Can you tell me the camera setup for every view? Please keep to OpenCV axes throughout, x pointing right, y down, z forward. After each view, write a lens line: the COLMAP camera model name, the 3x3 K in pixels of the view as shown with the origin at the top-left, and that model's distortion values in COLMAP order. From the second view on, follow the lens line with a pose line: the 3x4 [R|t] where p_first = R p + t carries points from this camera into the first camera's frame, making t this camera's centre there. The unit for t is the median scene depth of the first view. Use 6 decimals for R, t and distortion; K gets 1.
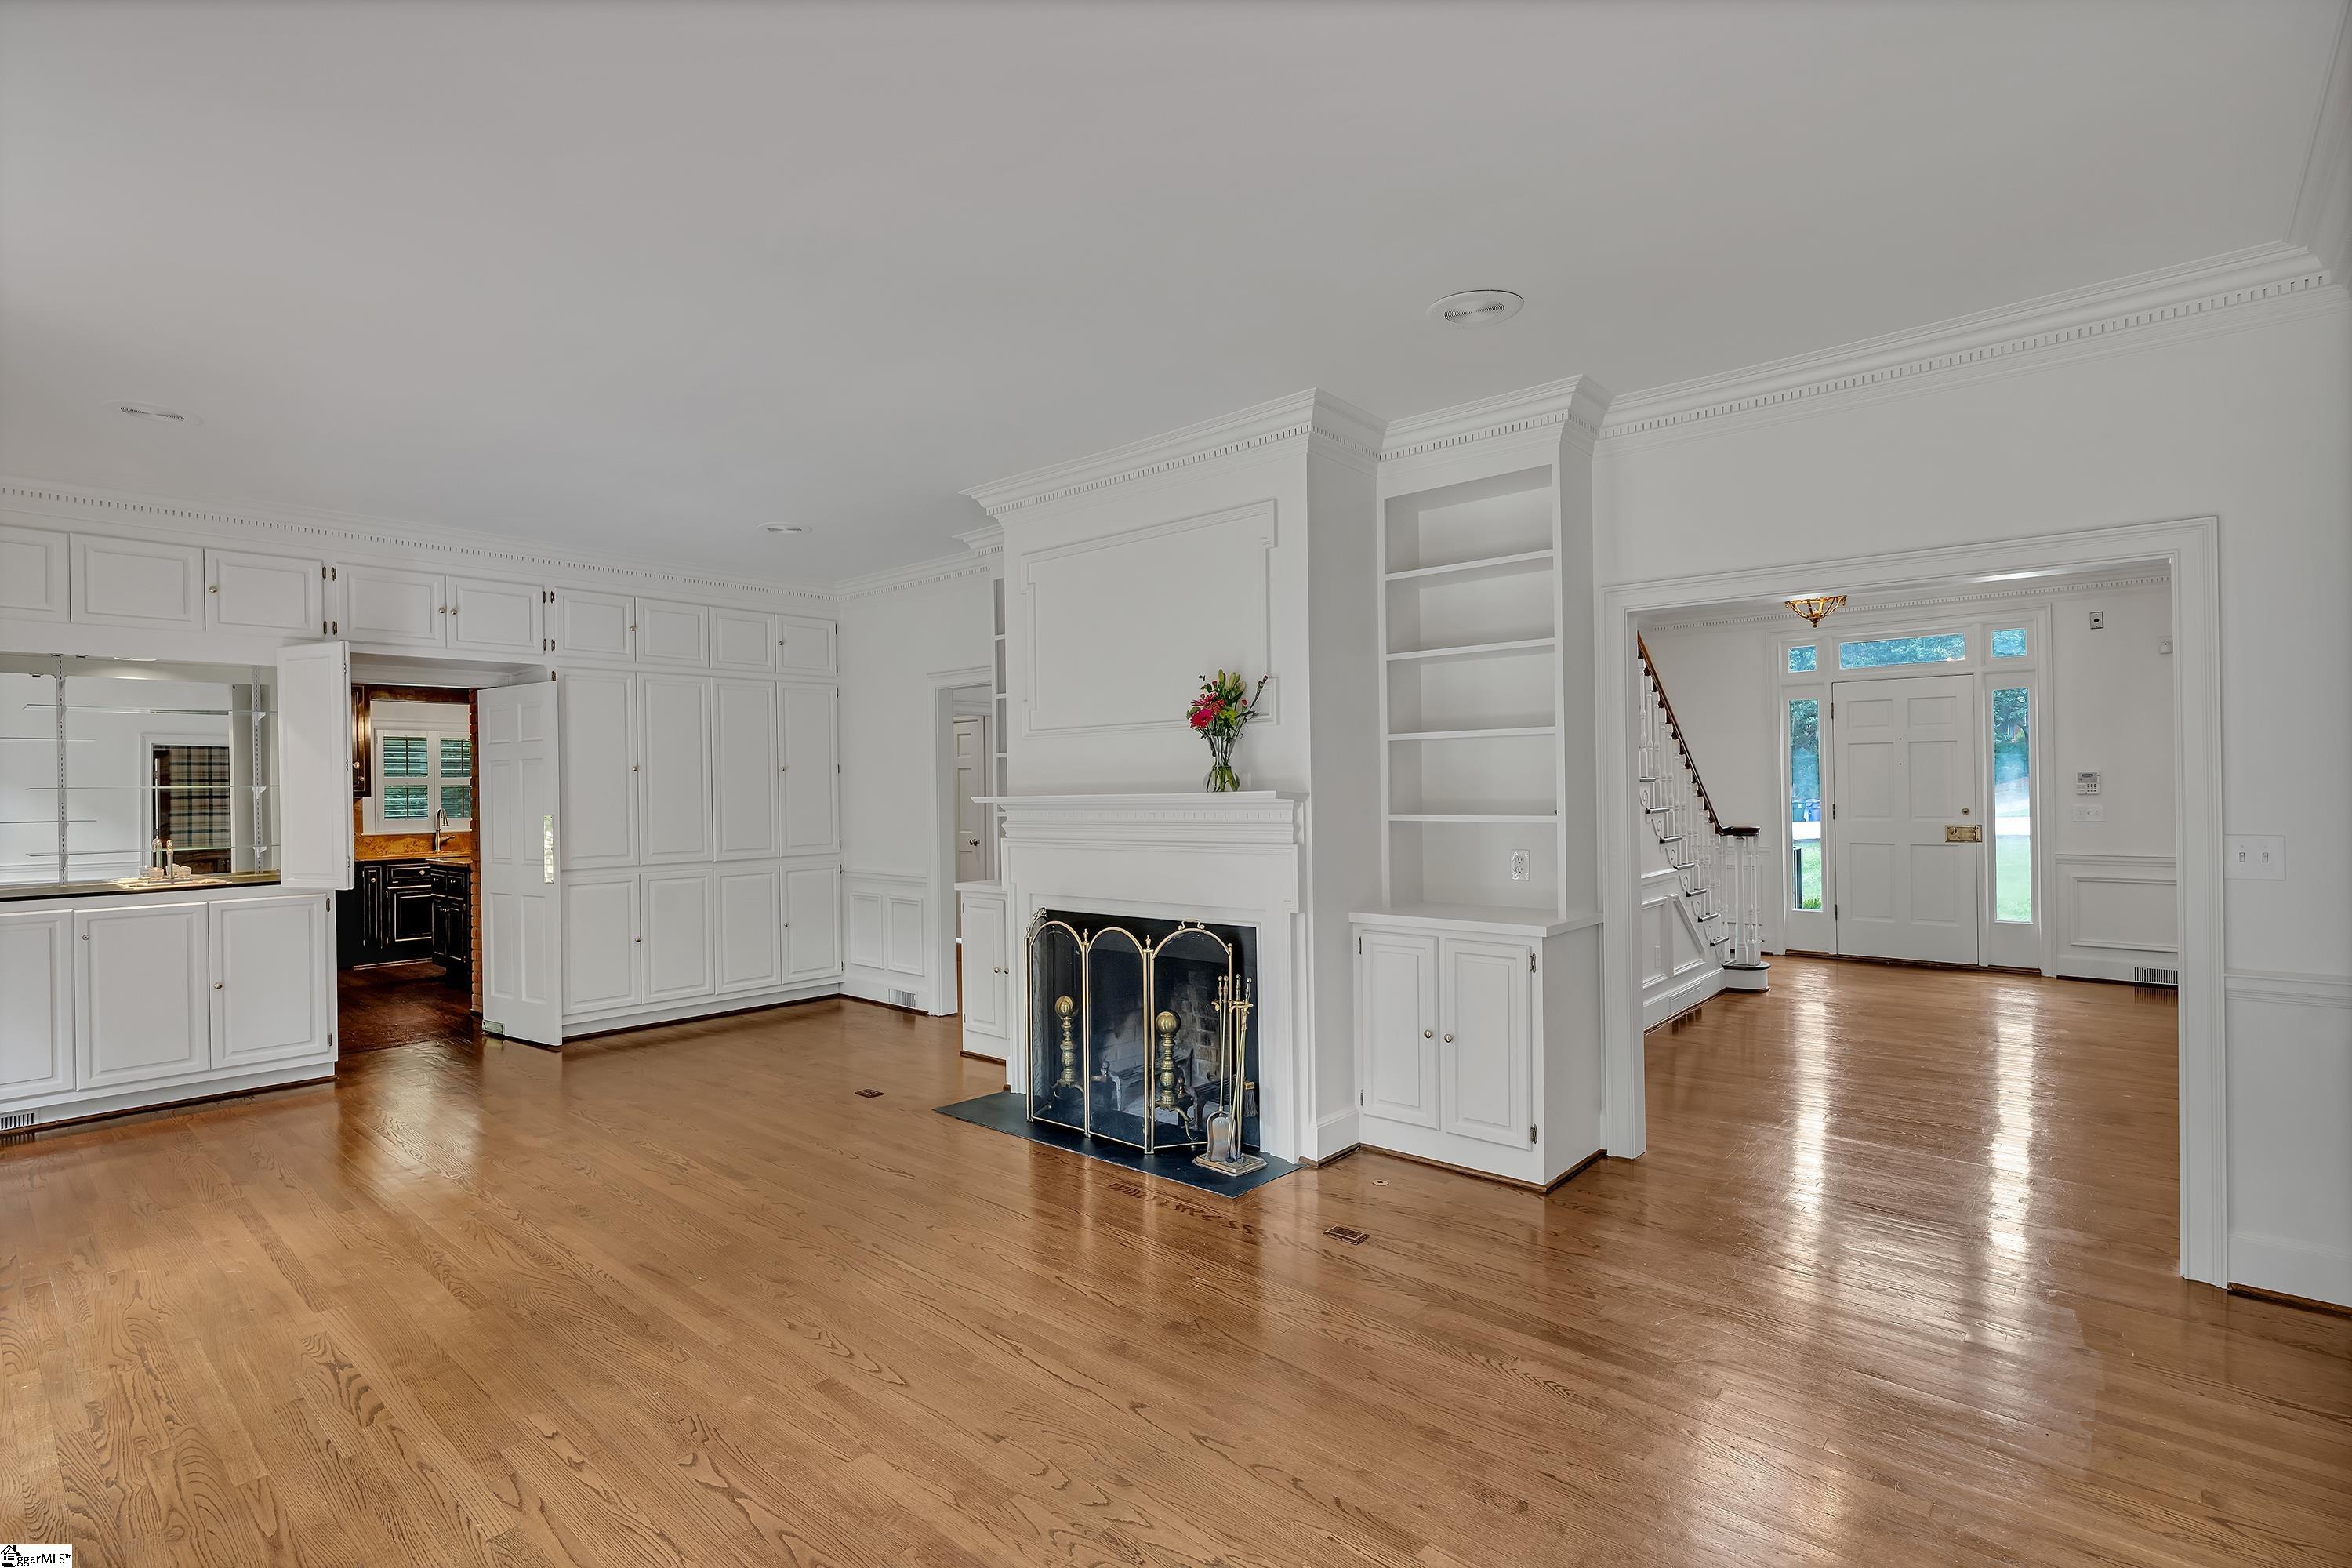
lens RADIAL K [[1113.5, 0, 1168.8], [0, 1113.5, 789.4], [0, 0, 1]] dist [-0.004774, 0.000866]
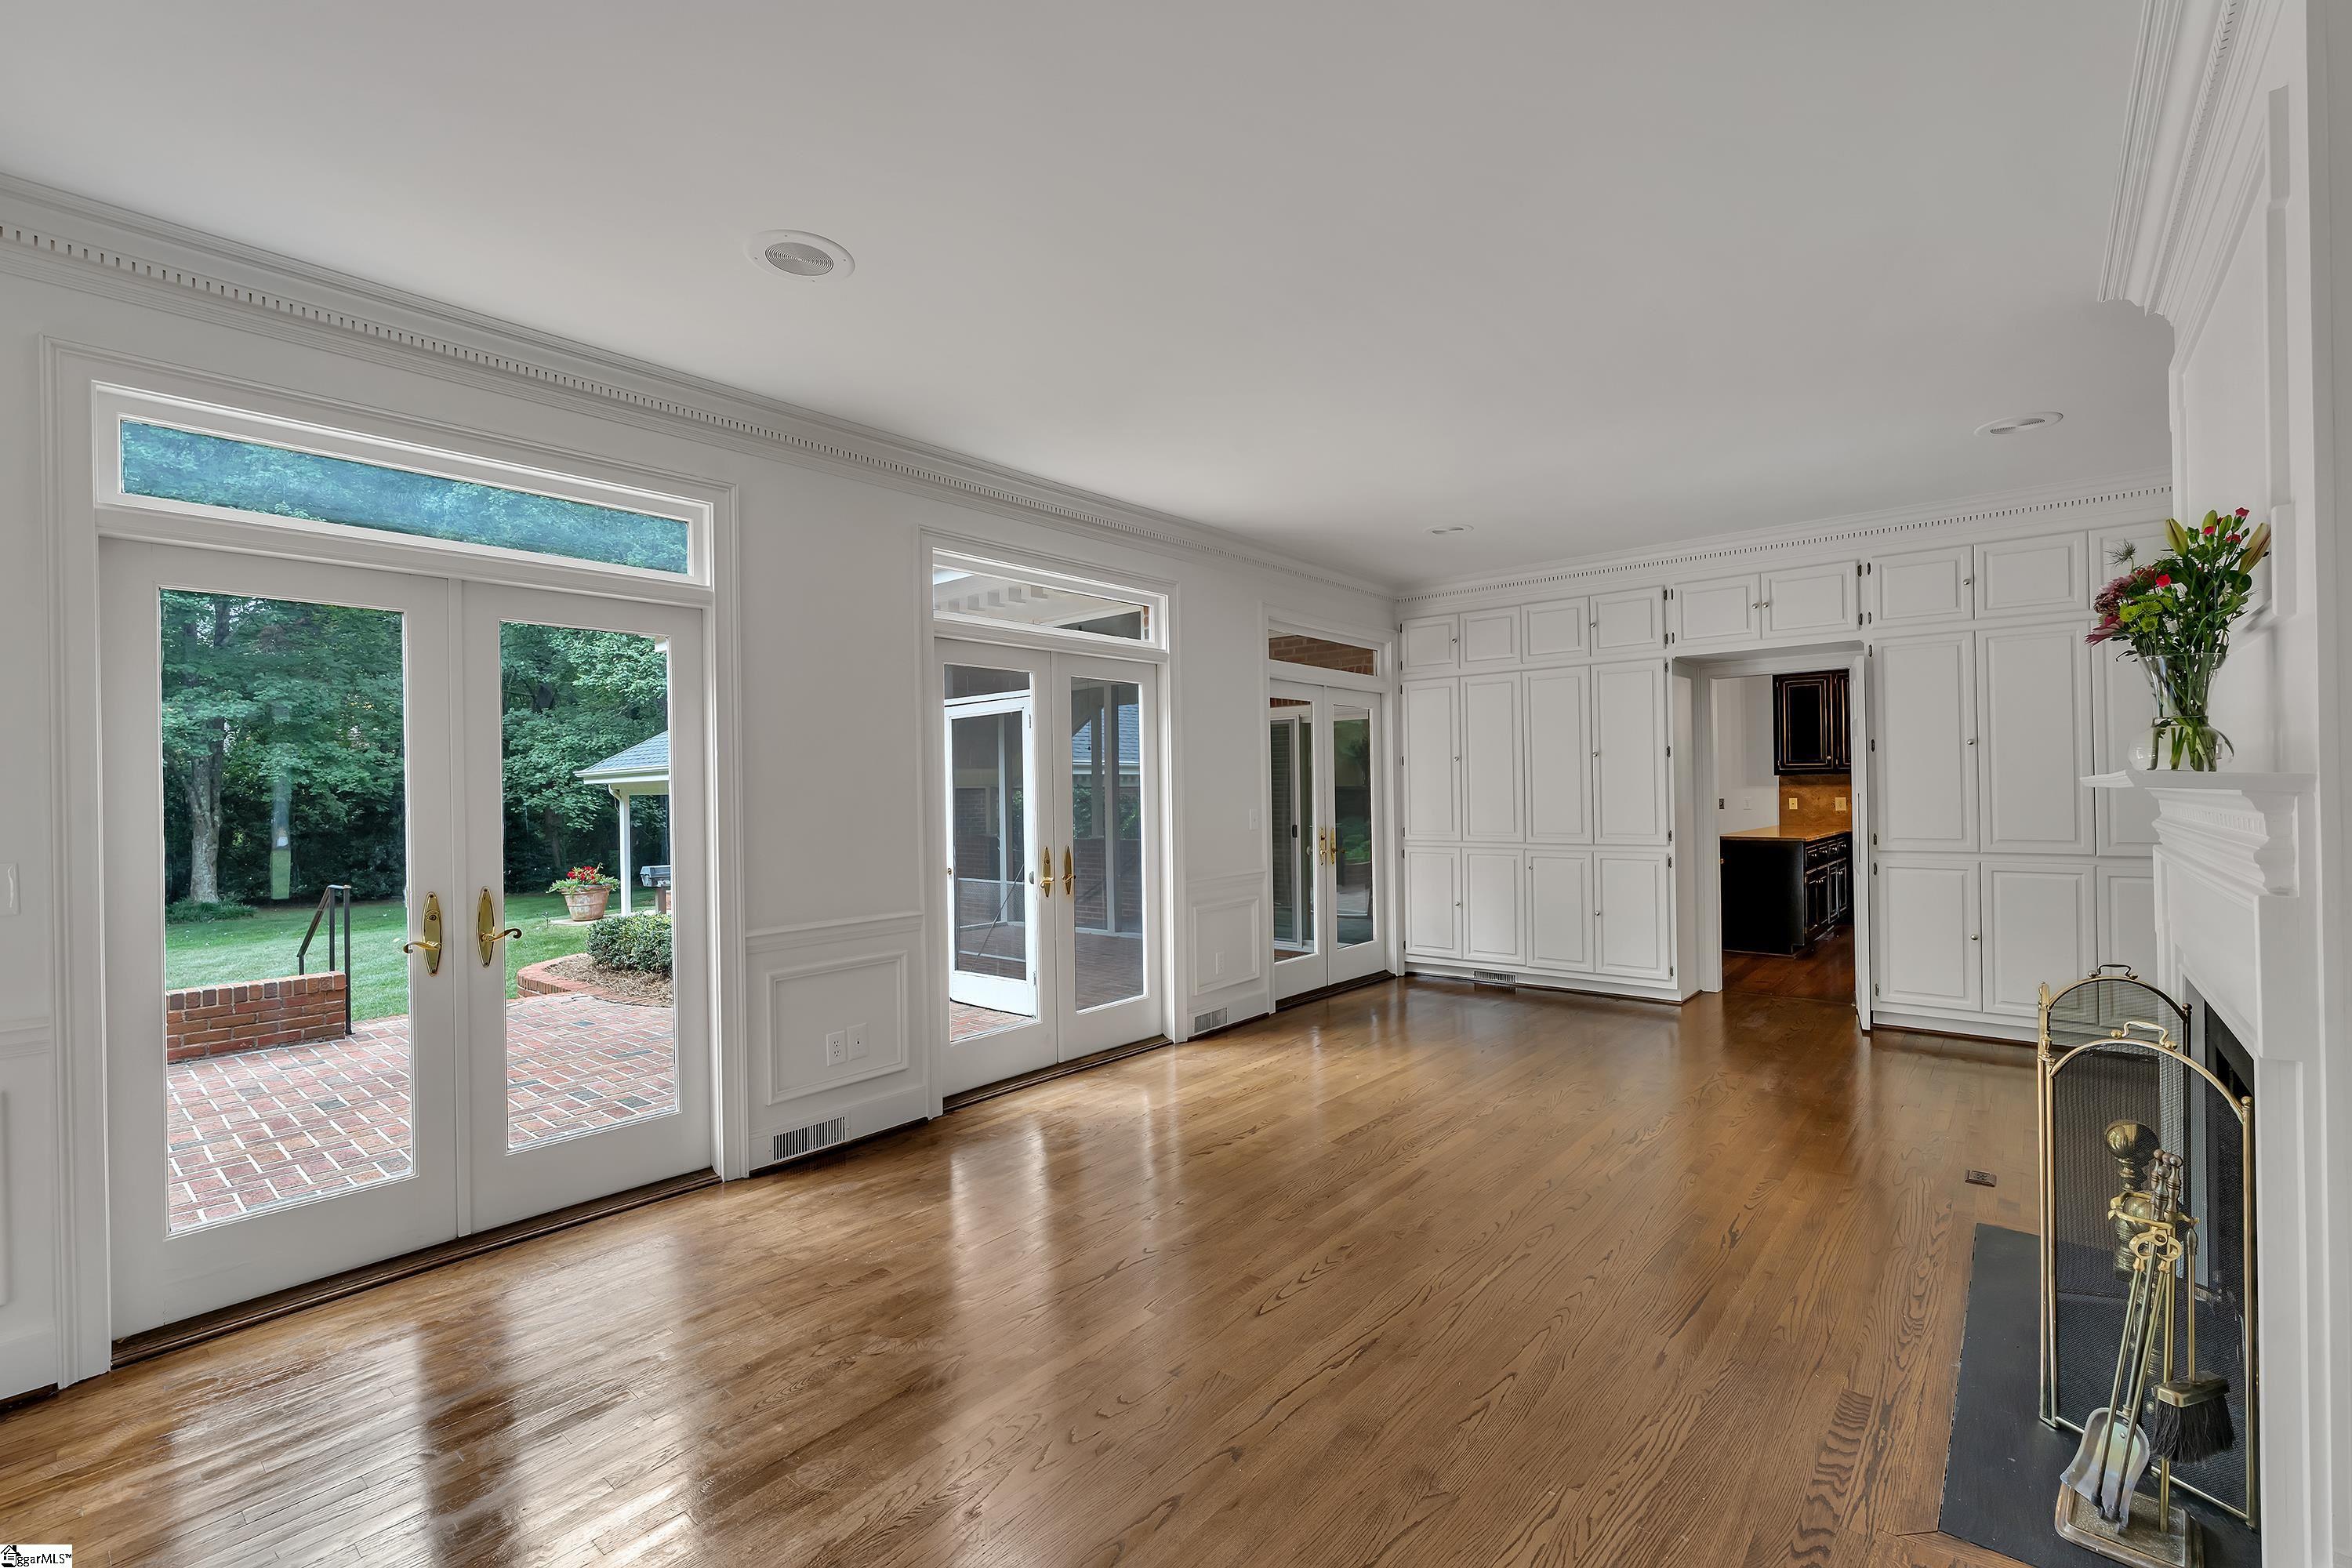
lens RADIAL K [[1015.7, 0, 1178.8], [0, 1015.7, 783.8], [0, 0, 1]] dist [0.008717, 0.000231]
pose [[0.029171, 0.008422, -0.999539, 0.436676], [0.015557, 0.999840, 0.008879, -0.002829], [0.999453, -0.015809, 0.029036, 0.507579]]
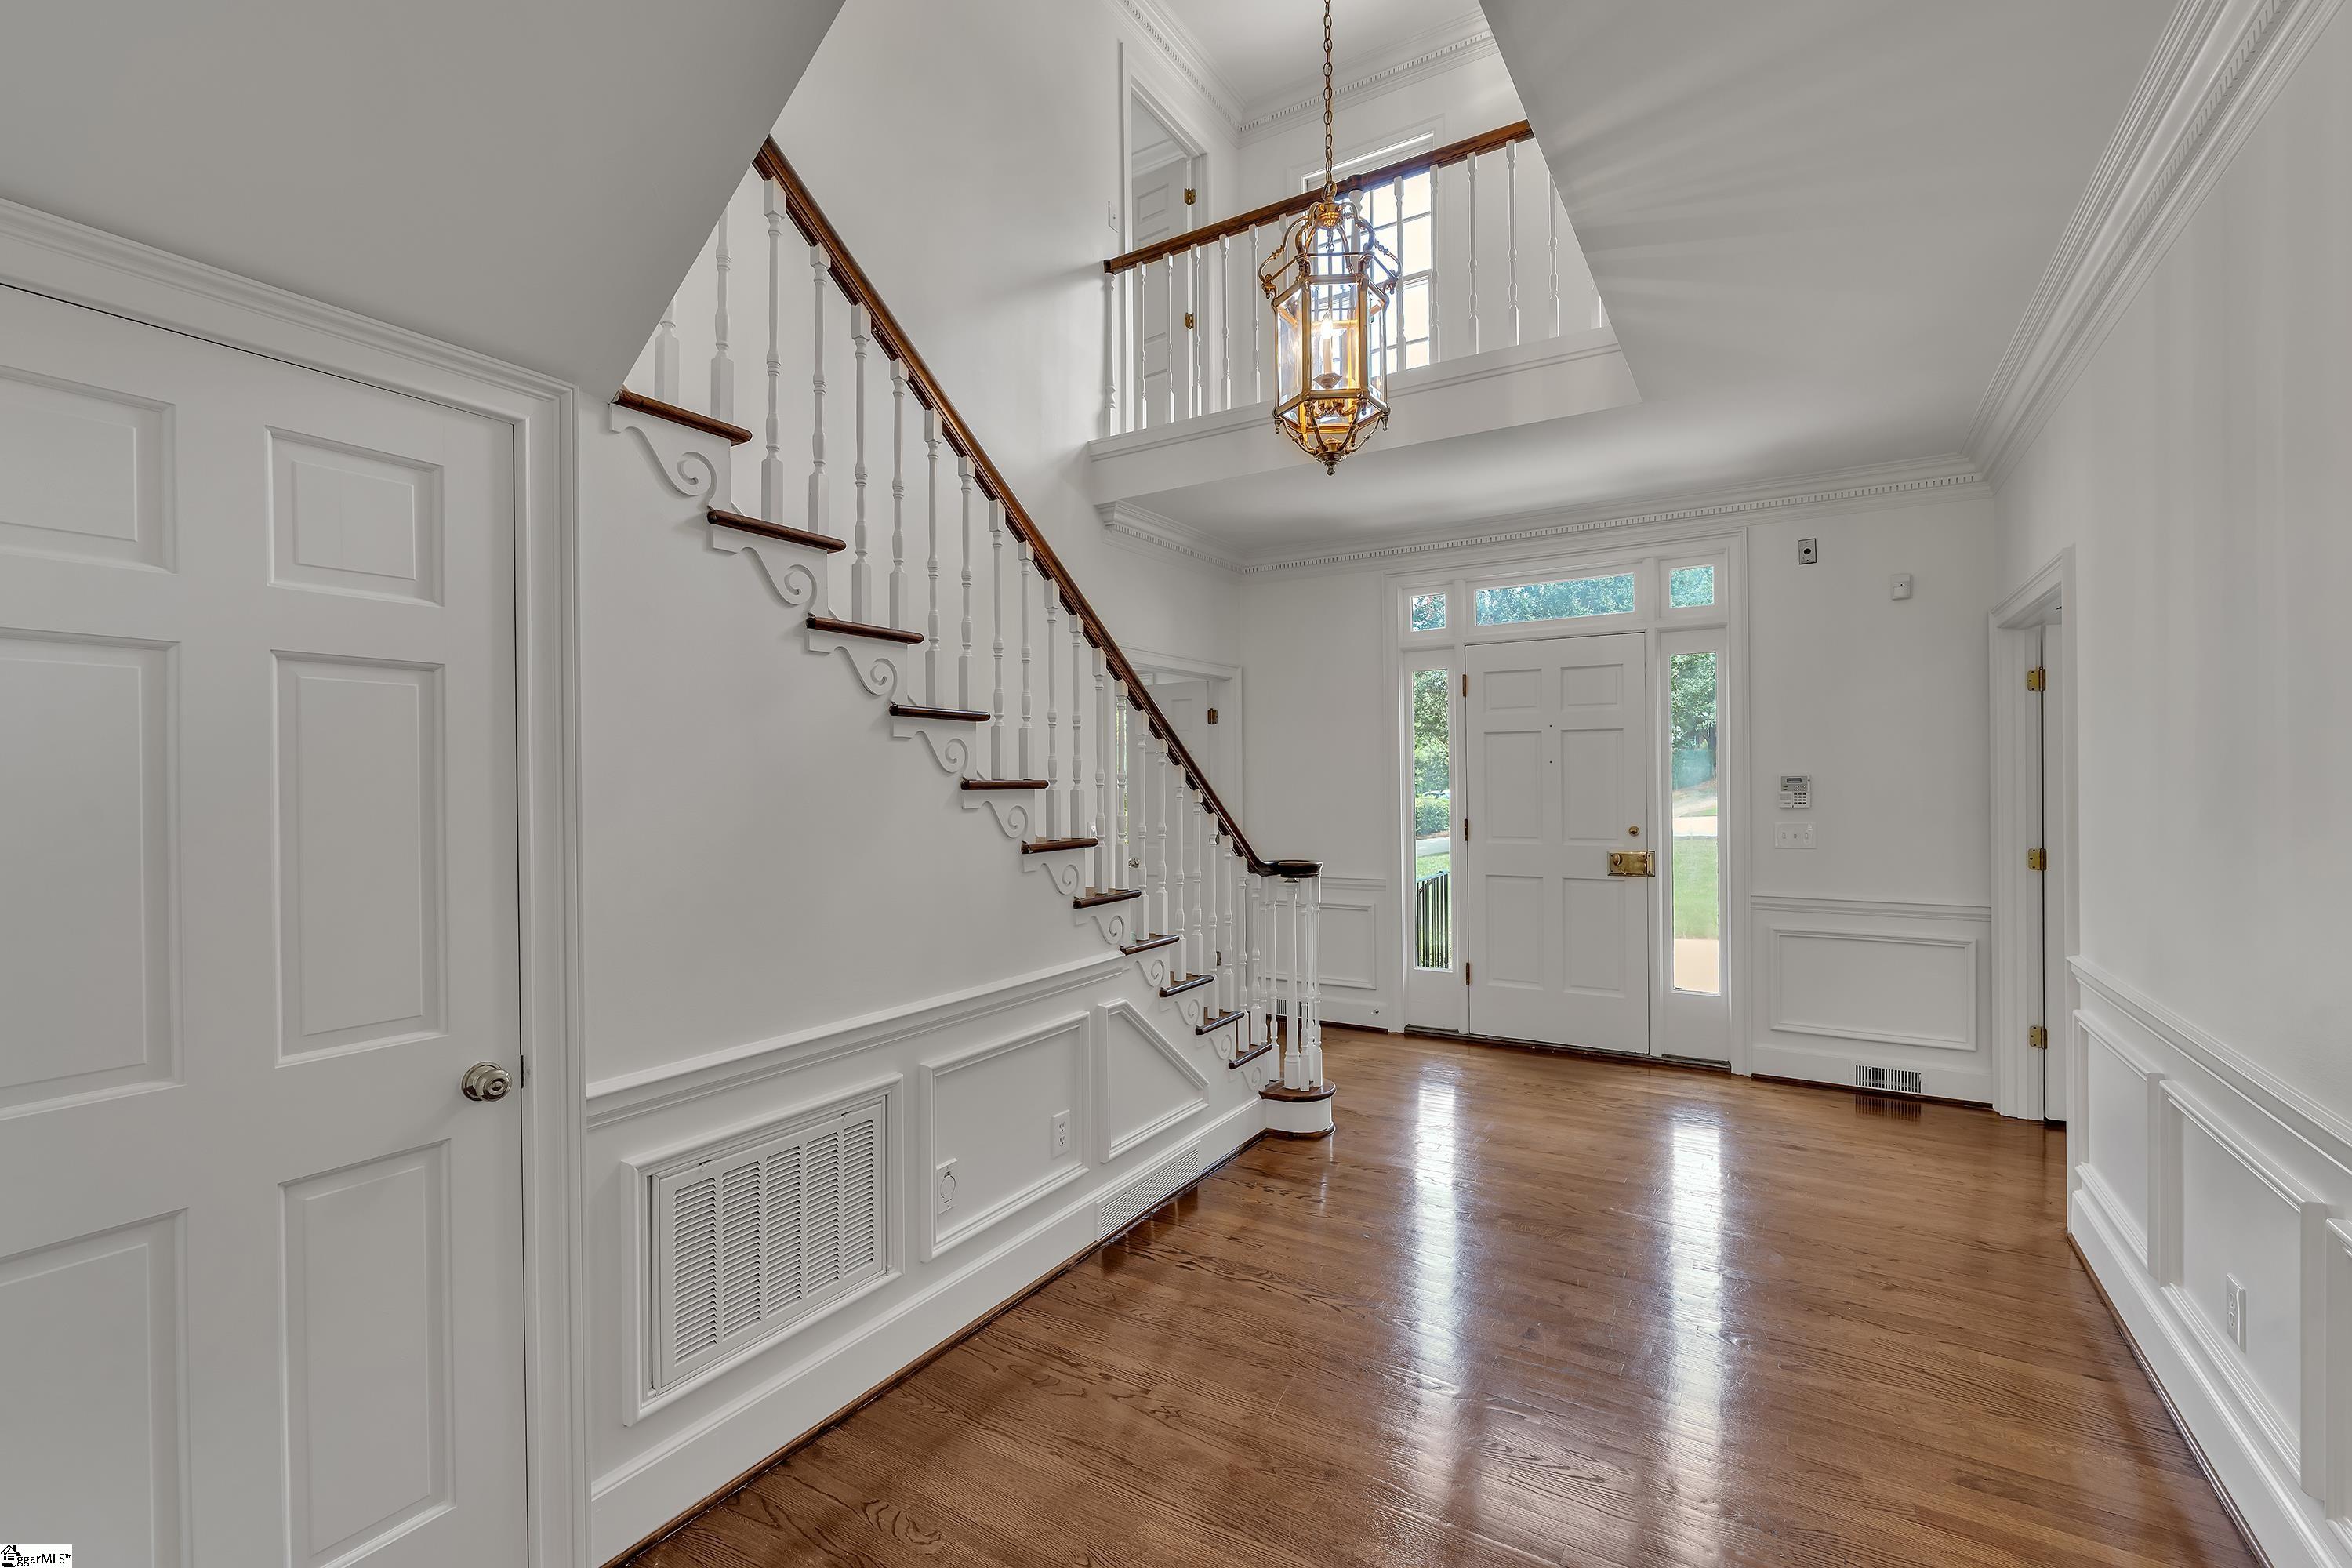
lens RADIAL K [[1015.7, 0, 1187.1], [0, 1015.7, 788.4], [0, 0, 1]] dist [0.008717, 0.000231]
pose [[0.983185, 0.005203, 0.182540, 1.178407], [-0.004686, 0.999984, -0.003263, -0.013221], [-0.182554, 0.002353, 0.983193, 1.537844]]
